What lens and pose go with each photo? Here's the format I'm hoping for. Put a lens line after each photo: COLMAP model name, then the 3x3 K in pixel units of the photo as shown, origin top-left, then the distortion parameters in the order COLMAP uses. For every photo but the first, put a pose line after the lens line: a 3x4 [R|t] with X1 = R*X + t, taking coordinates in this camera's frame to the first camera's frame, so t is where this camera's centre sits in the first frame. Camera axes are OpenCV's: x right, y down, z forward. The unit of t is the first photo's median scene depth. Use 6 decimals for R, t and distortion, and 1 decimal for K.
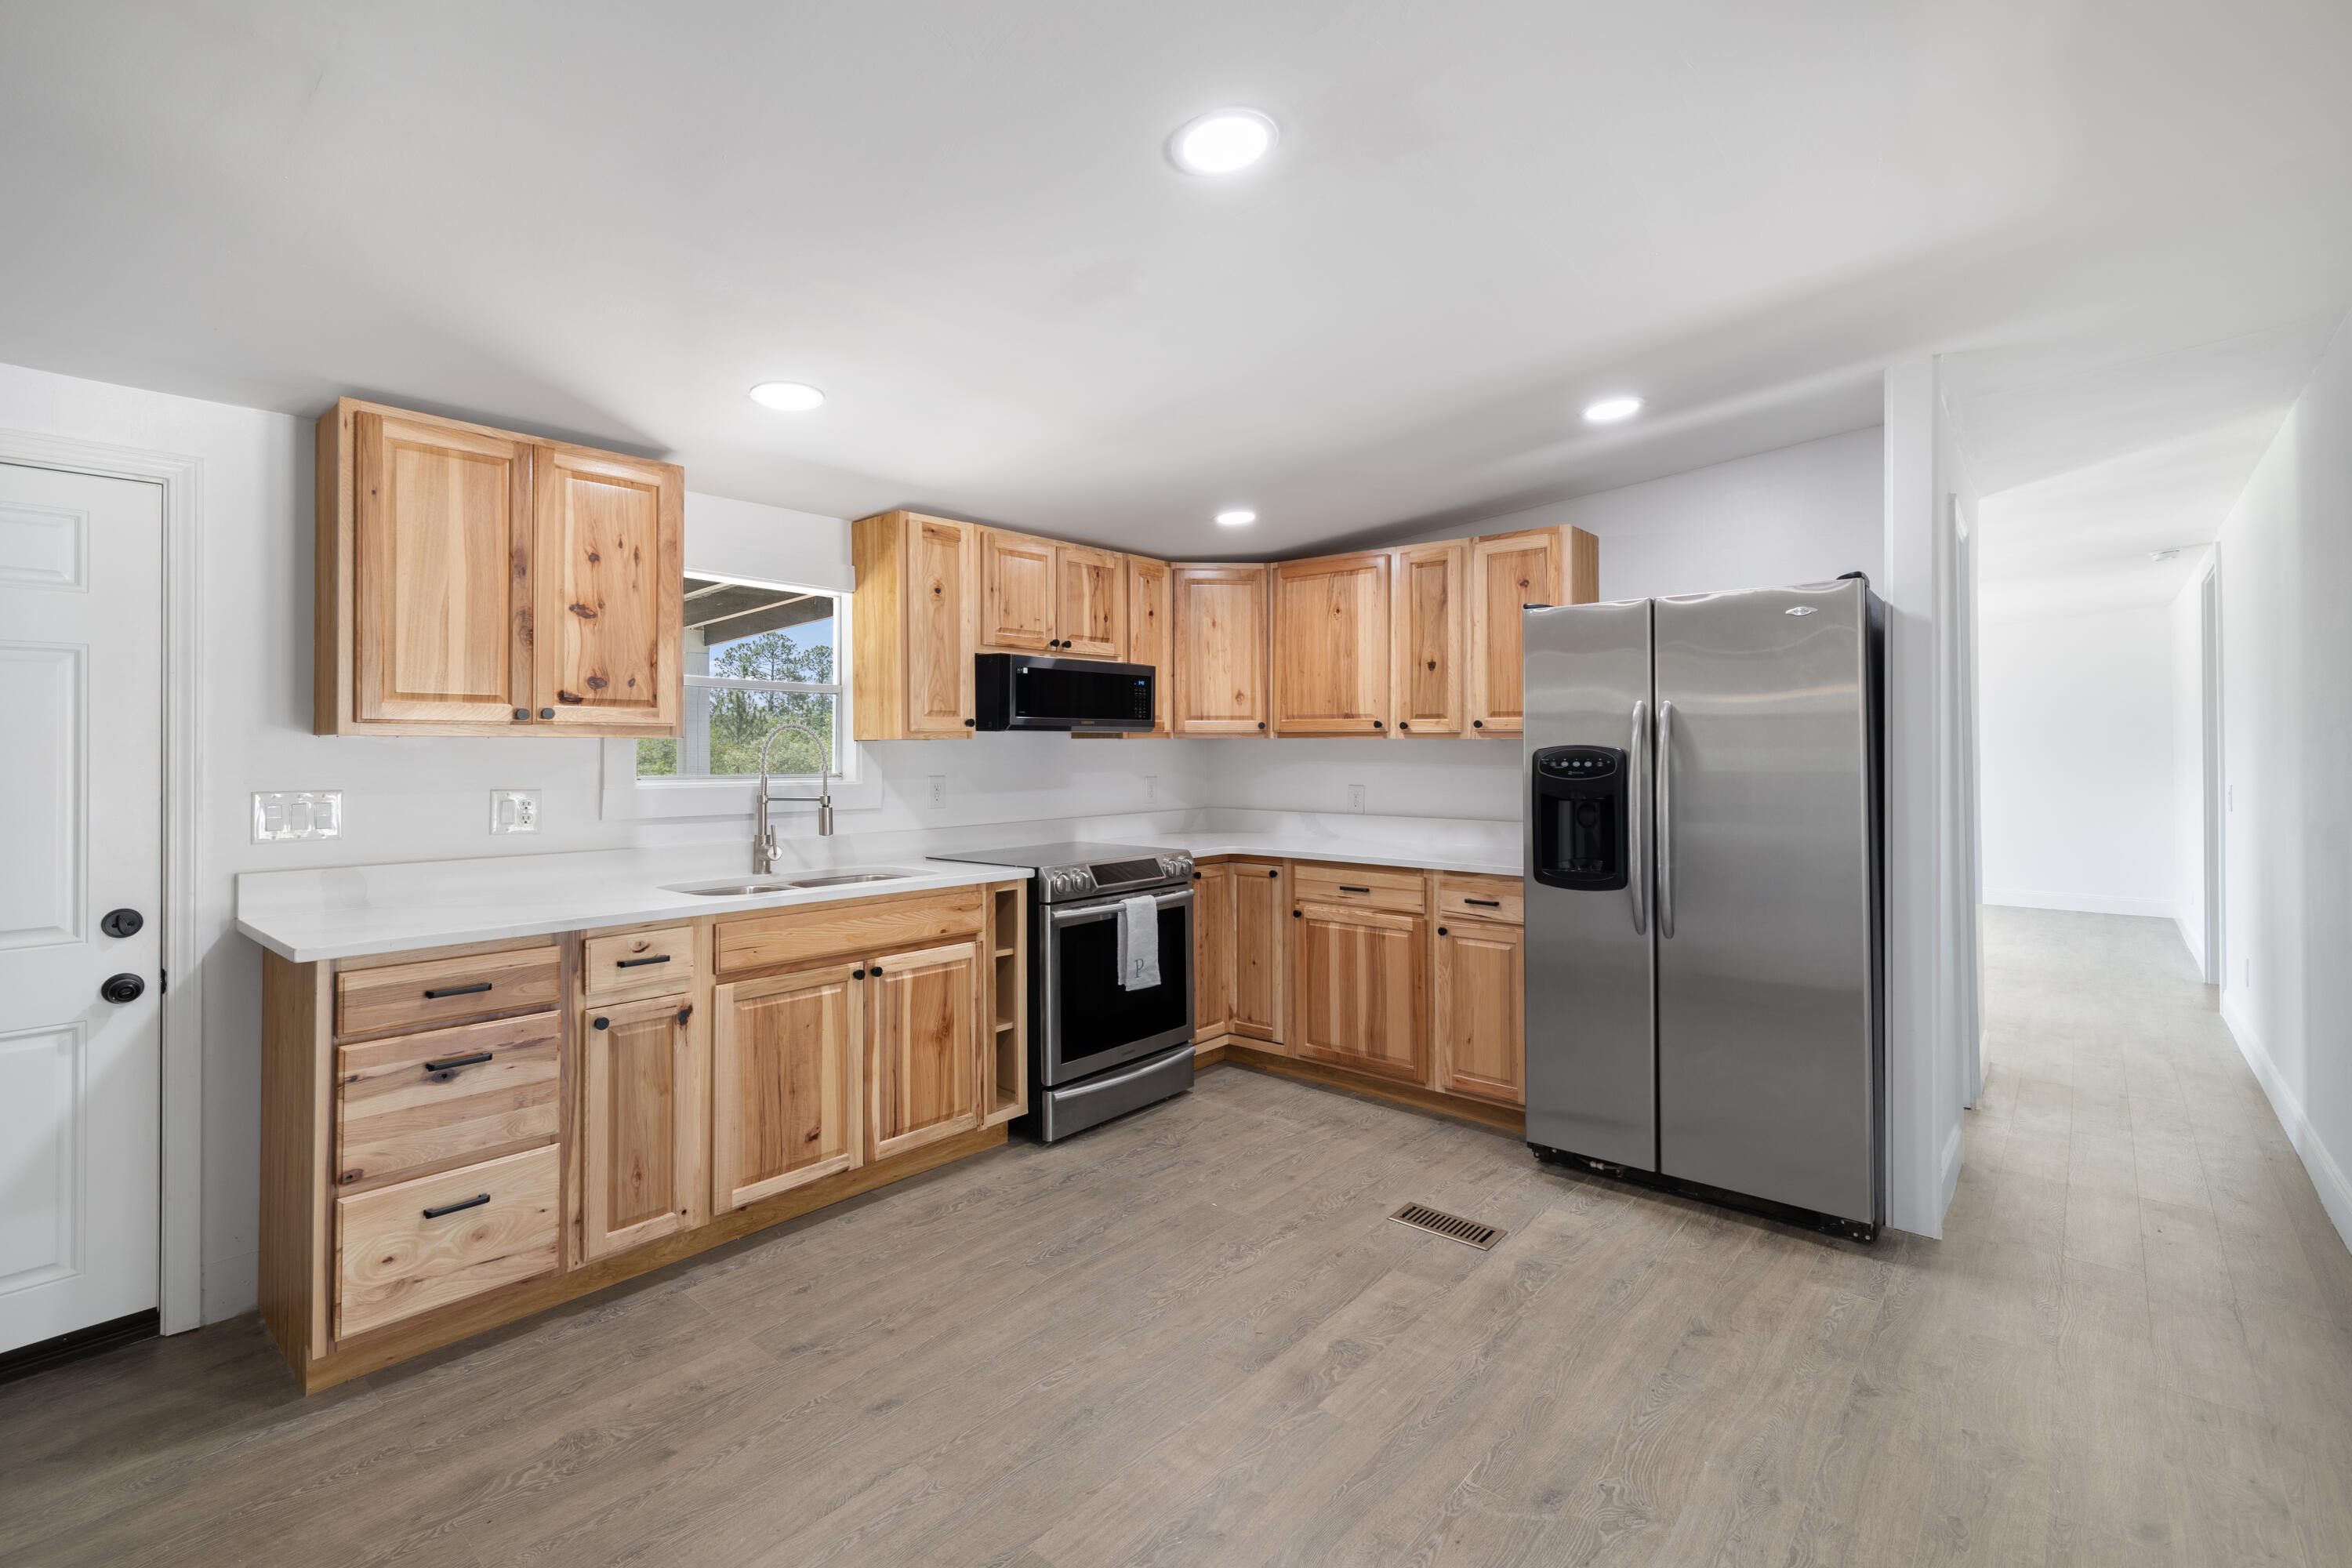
lens RADIAL K [[993.2, 0, 1173.9], [0, 993.2, 745.9], [0, 0, 1]] dist [0.001229, 0.000275]
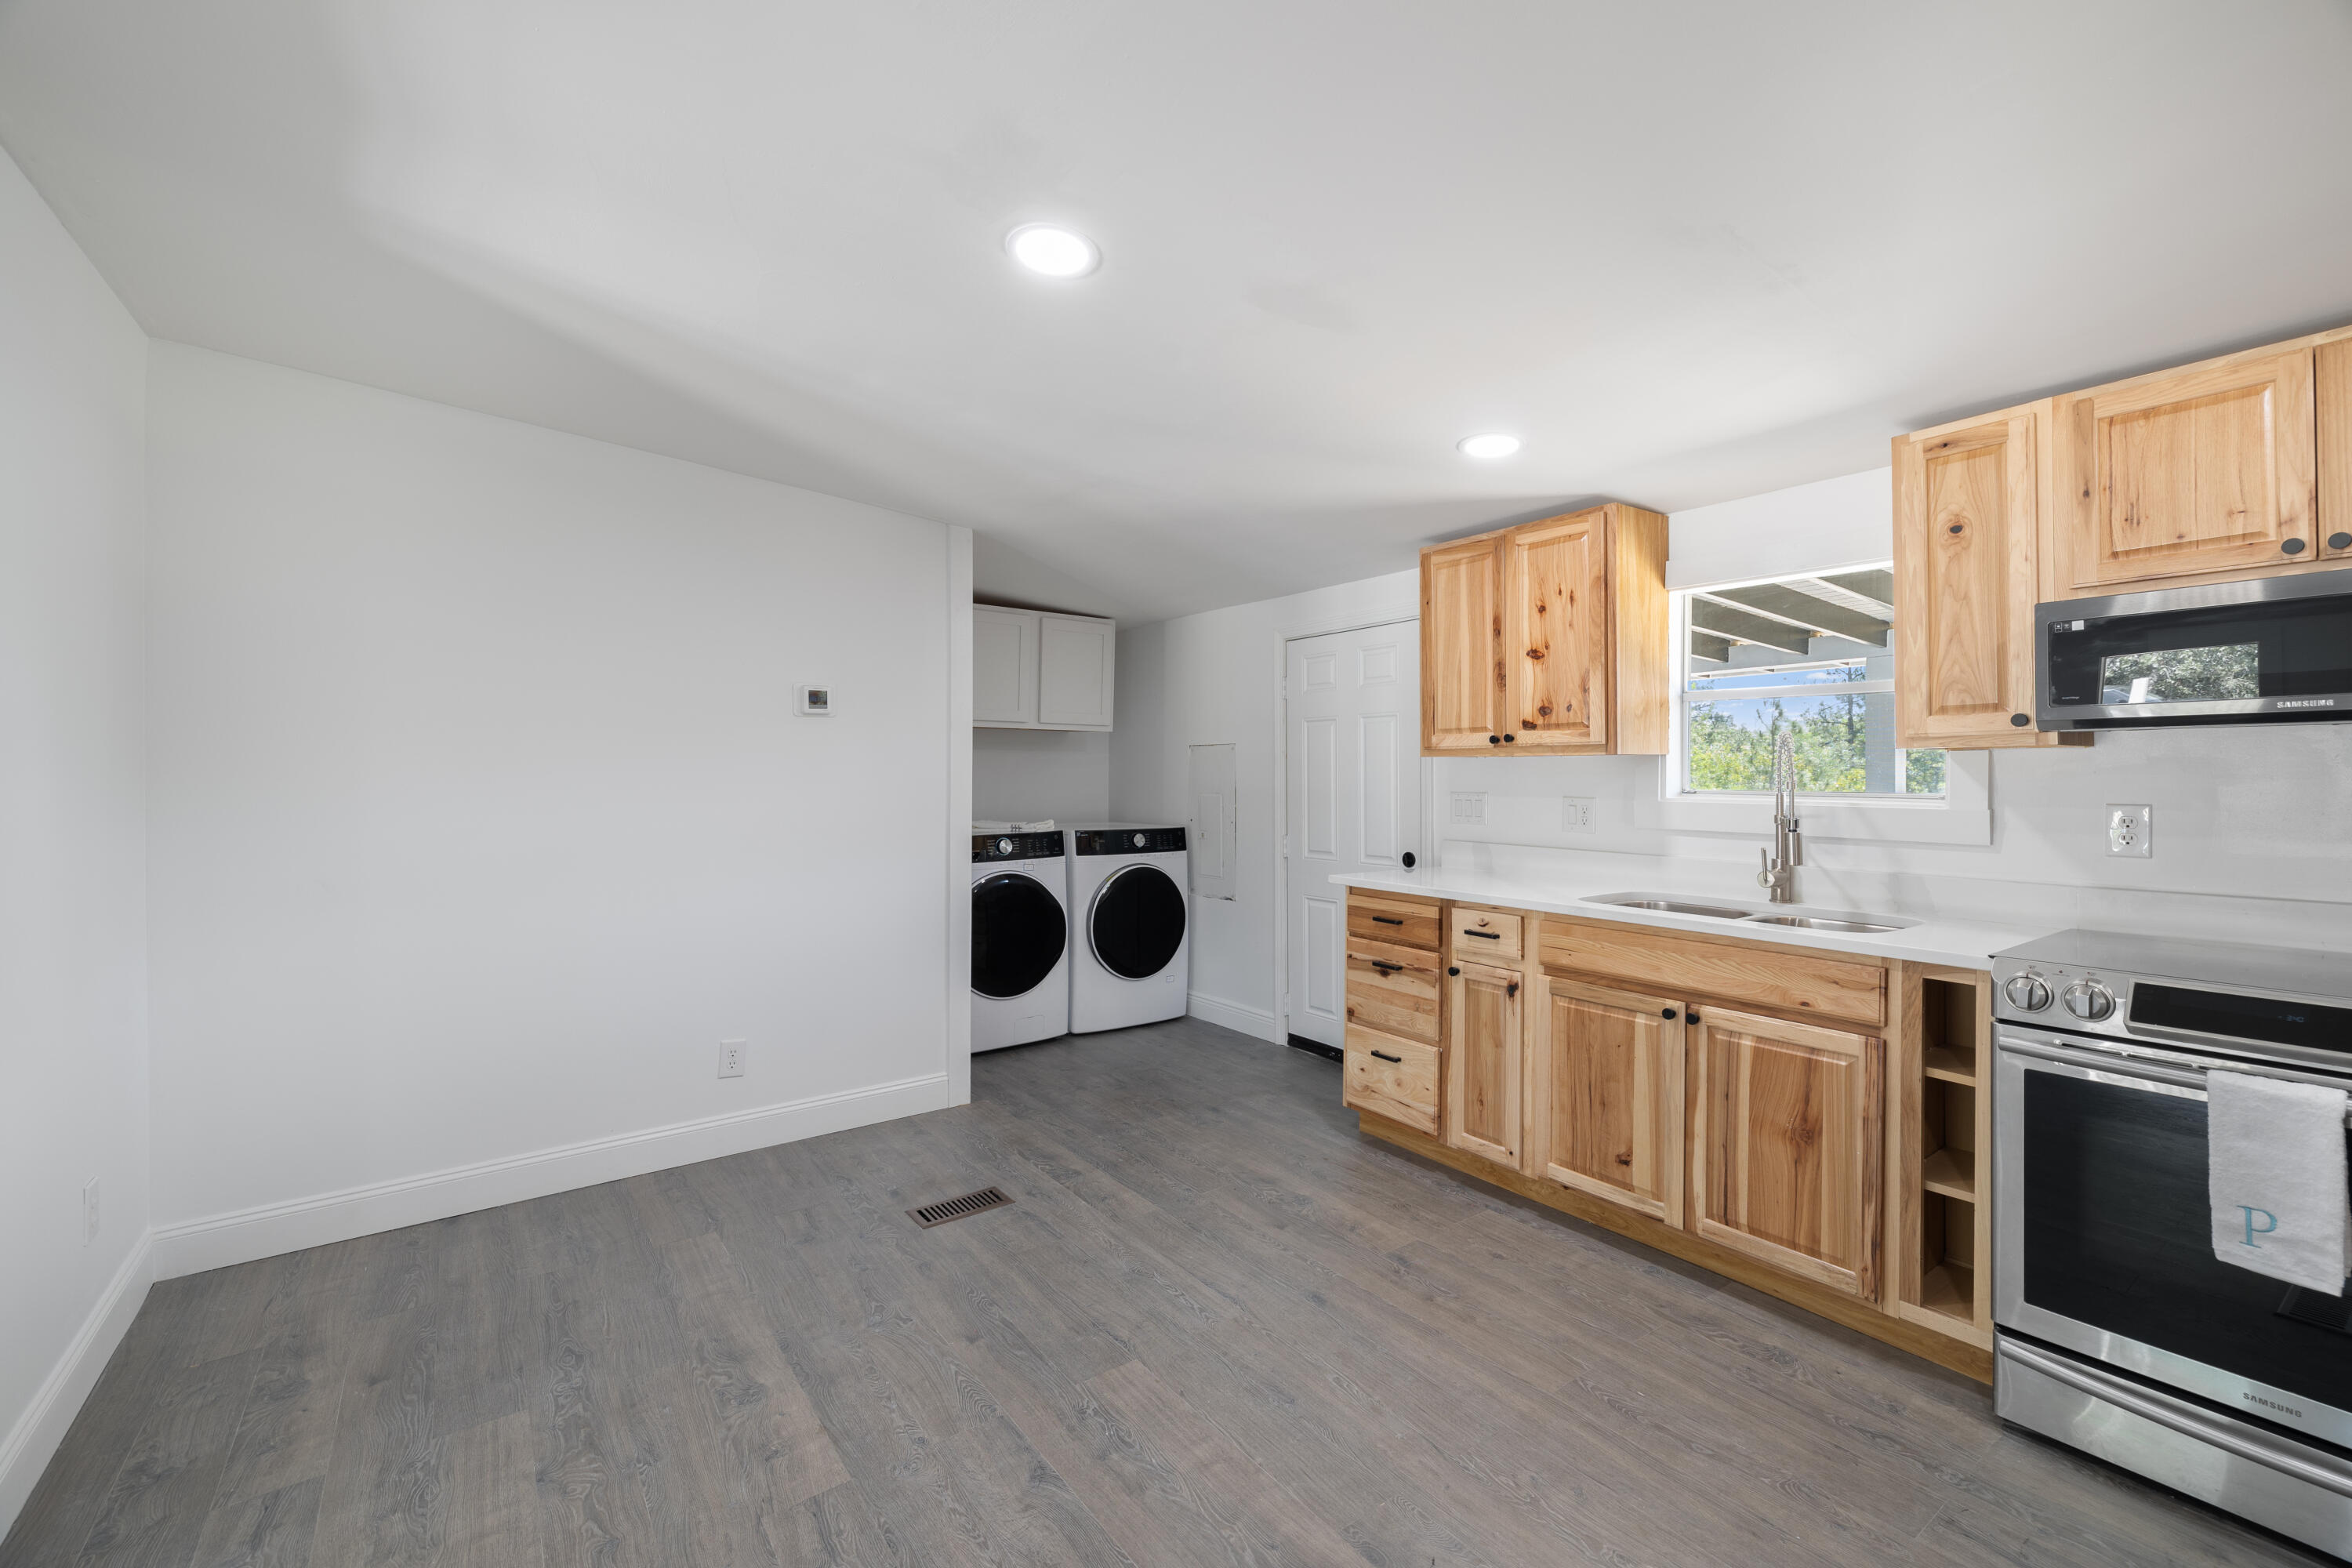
lens RADIAL K [[938.6, 0, 1176.0], [0, 938.6, 784.0], [0, 0, 1]] dist [-0.001018, -0.000102]
pose [[-0.181336, 0.017283, -0.983269, 0.640114], [0.009210, 0.999832, 0.015876, 0.003955], [0.983378, -0.006177, -0.181465, 0.763491]]
